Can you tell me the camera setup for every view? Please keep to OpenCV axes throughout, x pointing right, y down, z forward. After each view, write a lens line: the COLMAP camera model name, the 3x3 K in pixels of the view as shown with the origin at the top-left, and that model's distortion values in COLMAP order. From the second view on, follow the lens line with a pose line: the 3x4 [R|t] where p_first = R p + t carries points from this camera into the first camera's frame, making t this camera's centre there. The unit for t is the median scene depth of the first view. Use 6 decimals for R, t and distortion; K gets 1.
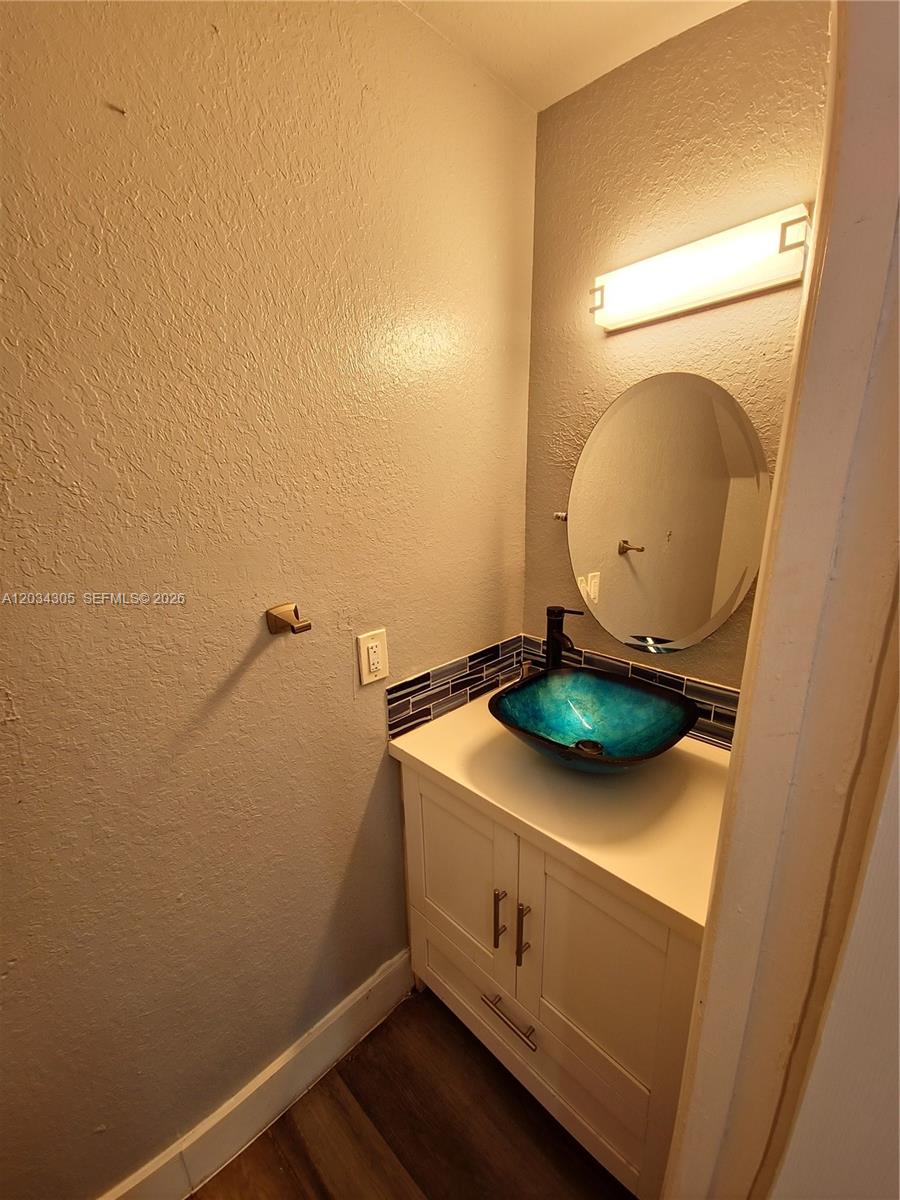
lens RADIAL K [[486.9, 0, 450.0], [0, 486.9, 600.0], [0, 0, 1]] dist [0.002441, -0.000791]
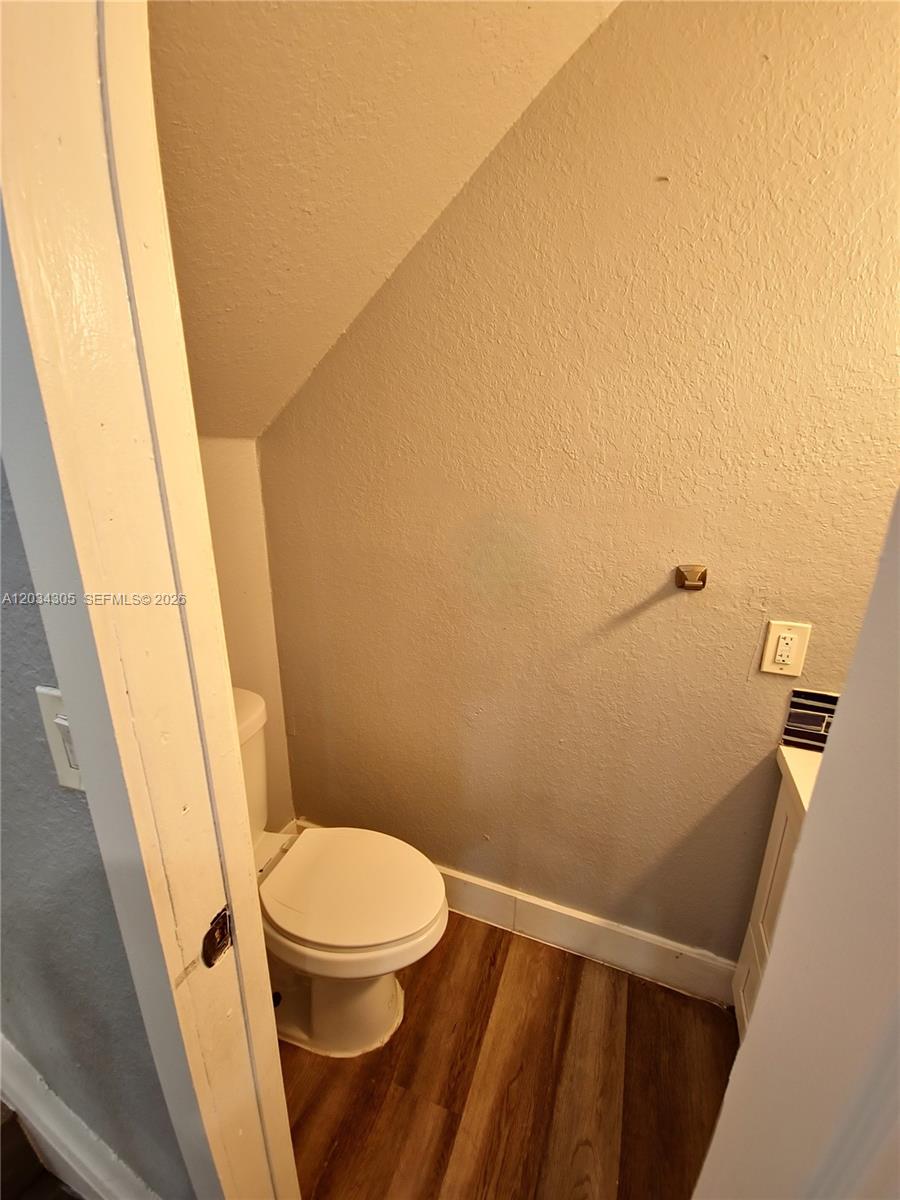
lens RADIAL K [[486.9, 0, 450.0], [0, 486.9, 600.0], [0, 0, 1]] dist [0.002441, -0.000791]
pose [[0.413100, 0.295683, -0.861348, 0.369515], [-0.250363, 0.946252, 0.204756, -0.003112], [0.875595, 0.131065, 0.464925, -0.017545]]
